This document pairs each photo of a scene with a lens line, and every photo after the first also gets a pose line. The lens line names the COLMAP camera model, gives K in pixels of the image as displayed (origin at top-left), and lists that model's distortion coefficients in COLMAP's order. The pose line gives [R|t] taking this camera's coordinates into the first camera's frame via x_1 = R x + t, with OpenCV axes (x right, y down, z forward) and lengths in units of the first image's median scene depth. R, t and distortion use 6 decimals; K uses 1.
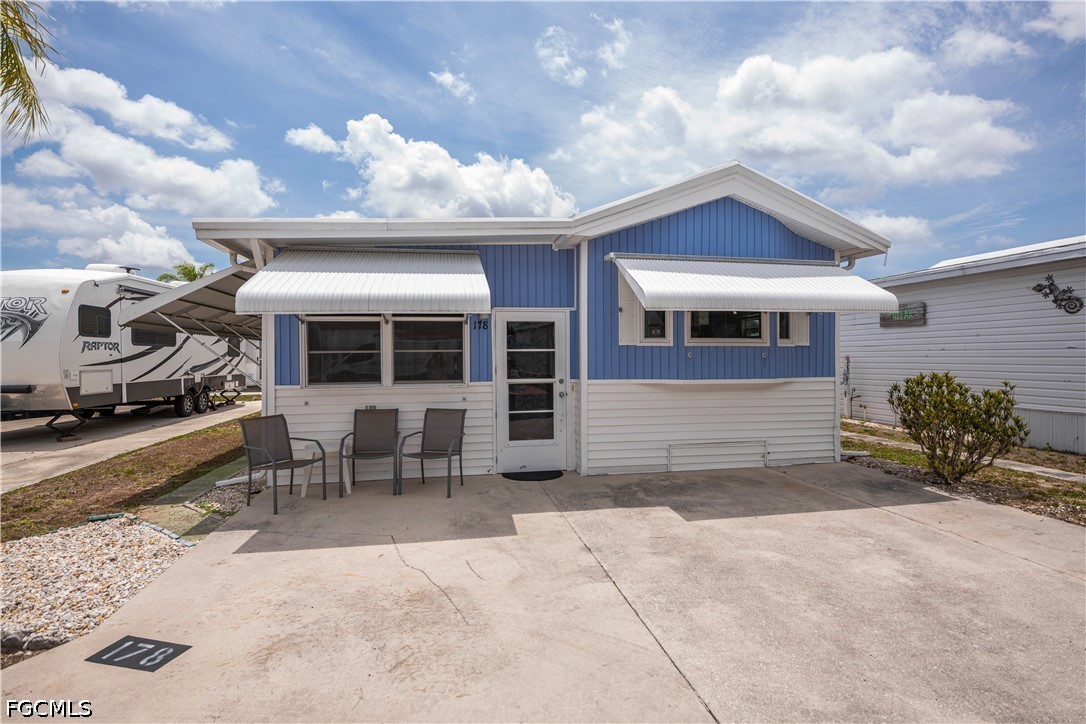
lens RADIAL K [[537.7, 0, 542.6], [0, 537.7, 361.4], [0, 0, 1]] dist [-0.006559, -0.002230]
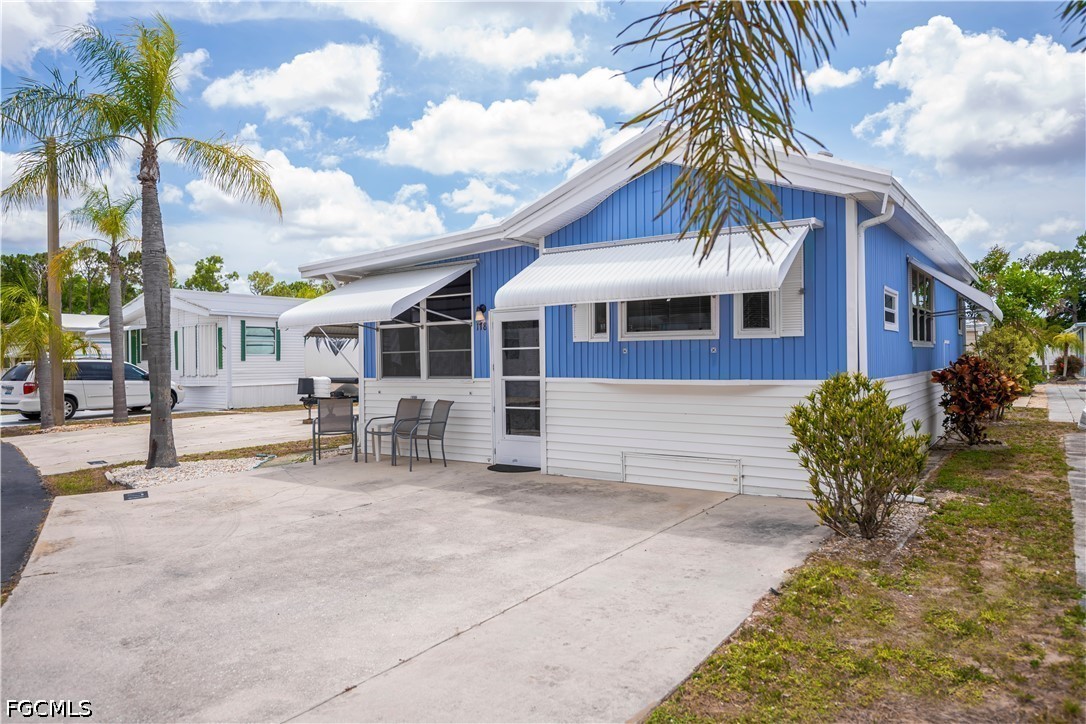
lens RADIAL K [[720.9, 0, 541.5], [0, 720.9, 362.2], [0, 0, 1]] dist [0.006556, 0.000764]
pose [[0.689641, -0.002128, -0.724149, 1.061470], [0.004661, 0.999988, 0.001500, 0.003840], [0.724137, -0.004409, 0.689642, 0.078270]]
